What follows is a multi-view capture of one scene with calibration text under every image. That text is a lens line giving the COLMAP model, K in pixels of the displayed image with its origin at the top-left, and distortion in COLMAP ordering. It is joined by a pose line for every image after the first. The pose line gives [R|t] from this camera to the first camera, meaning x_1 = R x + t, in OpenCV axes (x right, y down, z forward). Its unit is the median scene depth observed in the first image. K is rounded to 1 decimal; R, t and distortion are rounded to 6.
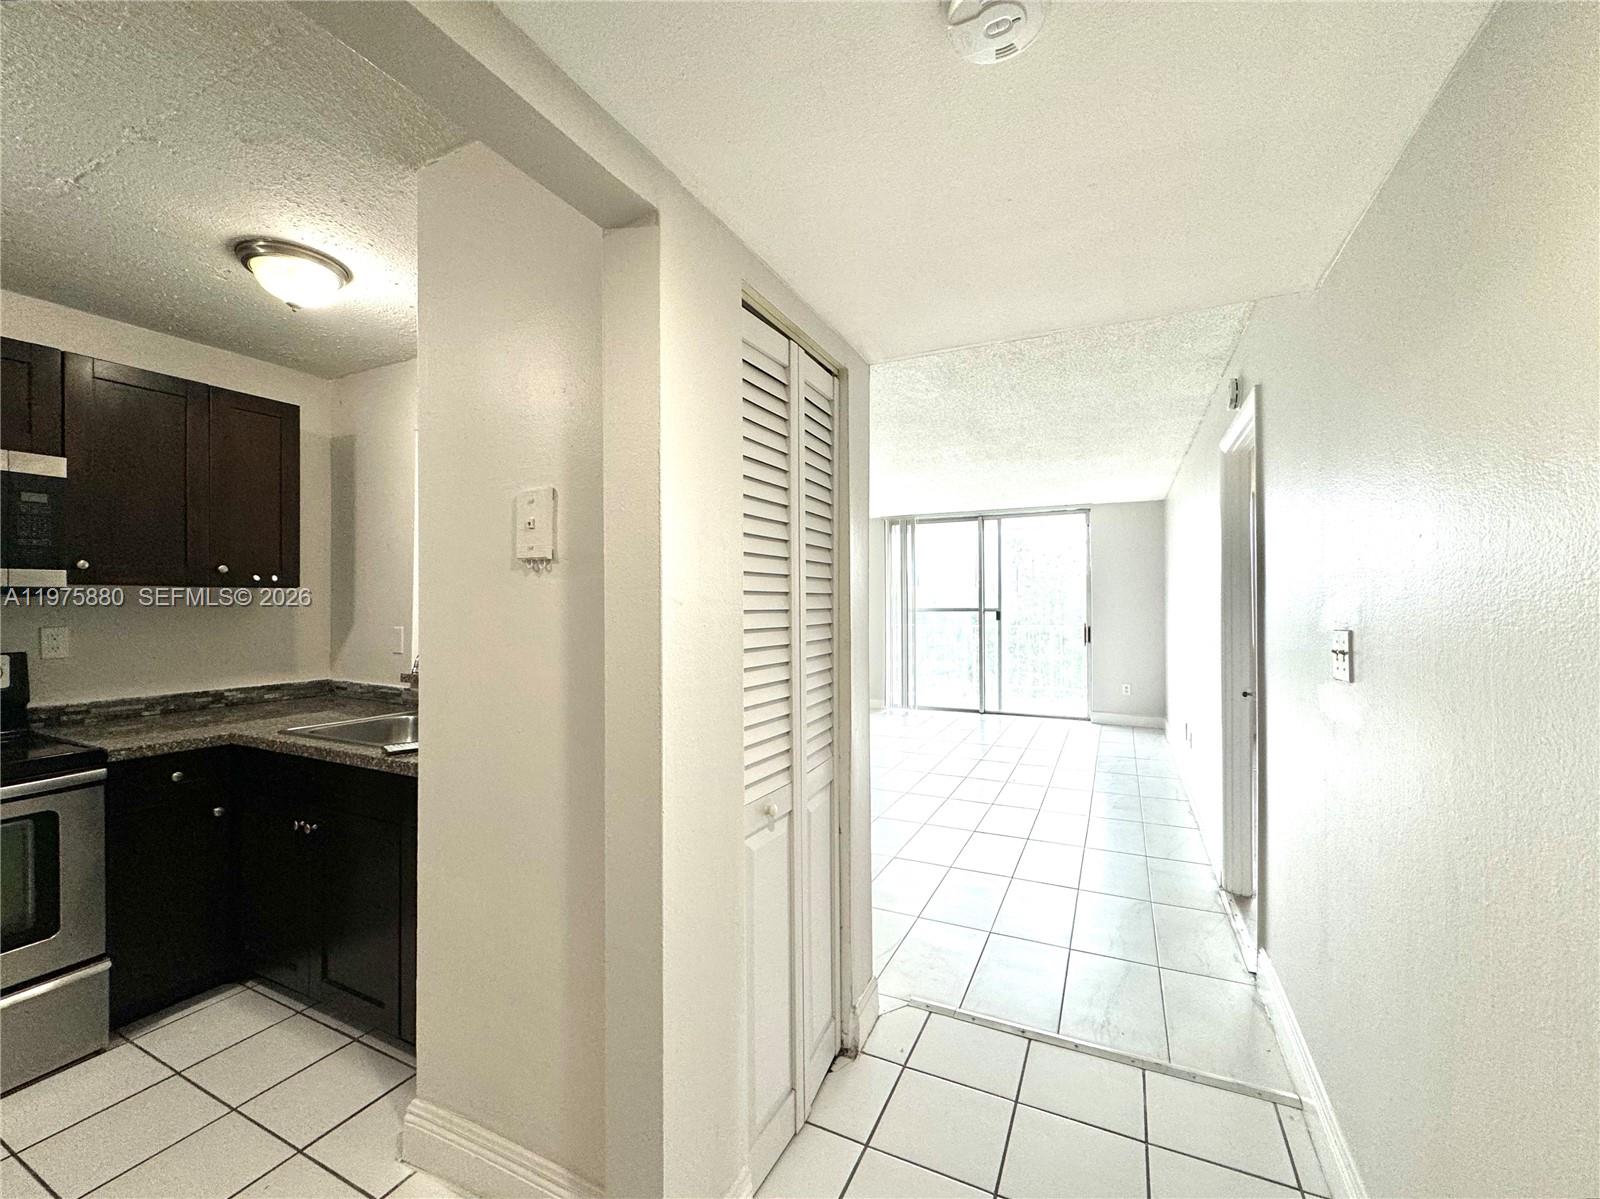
lens RADIAL K [[645.9, 0, 804.8], [0, 645.9, 599.8], [0, 0, 1]] dist [-0.000562, -0.000686]
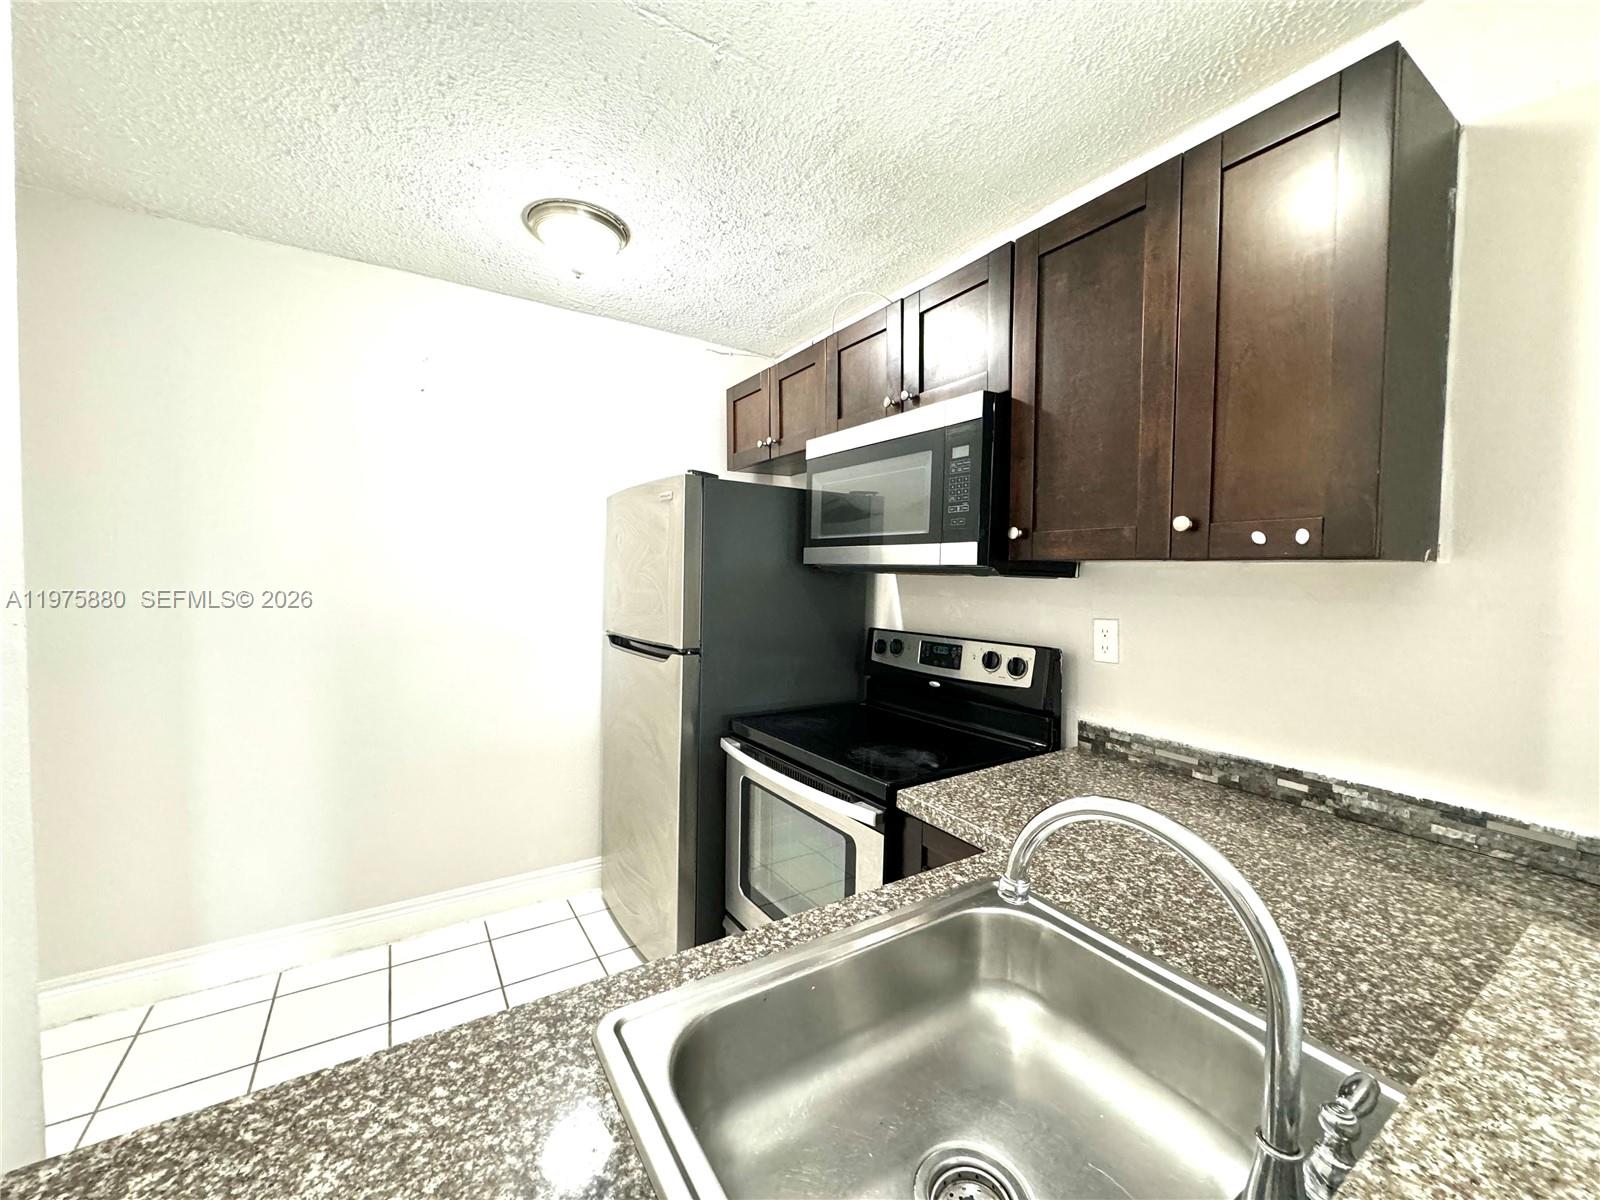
lens RADIAL K [[645.9, 0, 797.4], [0, 645.9, 595.1], [0, 0, 1]] dist [-0.000562, -0.000686]
pose [[-0.530753, 0.026487, -0.847112, -0.323591], [-0.011134, 0.999207, 0.038218, -0.008642], [0.847453, 0.029716, -0.530038, 0.993083]]
